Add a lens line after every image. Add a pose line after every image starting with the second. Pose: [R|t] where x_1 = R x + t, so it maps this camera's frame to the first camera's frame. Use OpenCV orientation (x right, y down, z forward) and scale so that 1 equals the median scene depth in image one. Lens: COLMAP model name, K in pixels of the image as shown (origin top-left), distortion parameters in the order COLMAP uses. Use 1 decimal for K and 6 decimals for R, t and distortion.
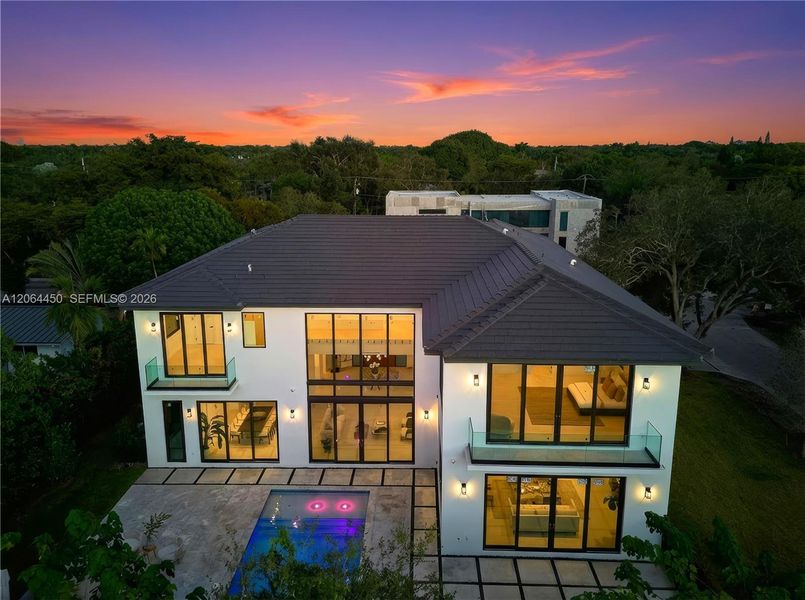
lens RADIAL K [[564.9, 0, 402.5], [0, 564.9, 300.0], [0, 0, 1]] dist [0.002486, 0.000530]
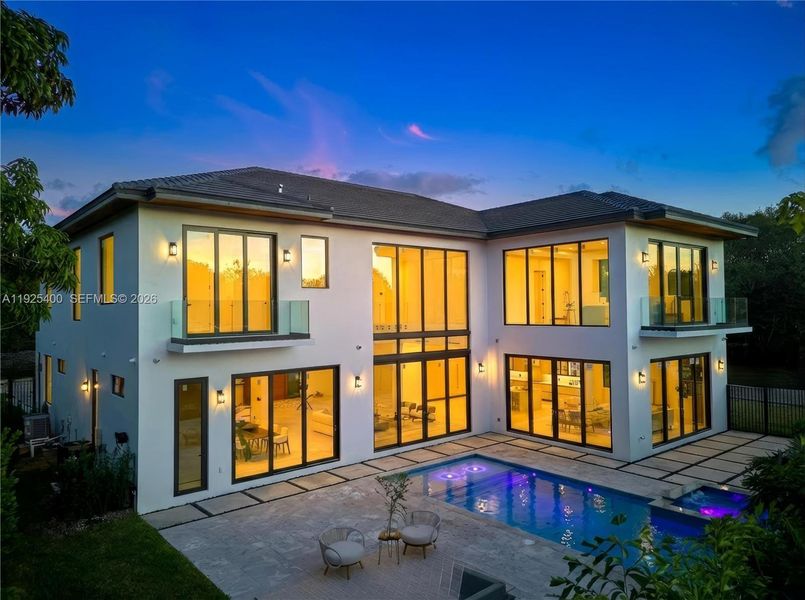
lens RADIAL K [[564.9, 0, 402.5], [0, 564.9, 300.0], [0, 0, 1]] dist [0.002486, 0.000530]
pose [[0.741853, 0.009334, 0.670497, -0.646913], [0.161529, 0.967972, -0.192194, 0.250717], [-0.650817, 0.250884, 0.716585, 0.413517]]
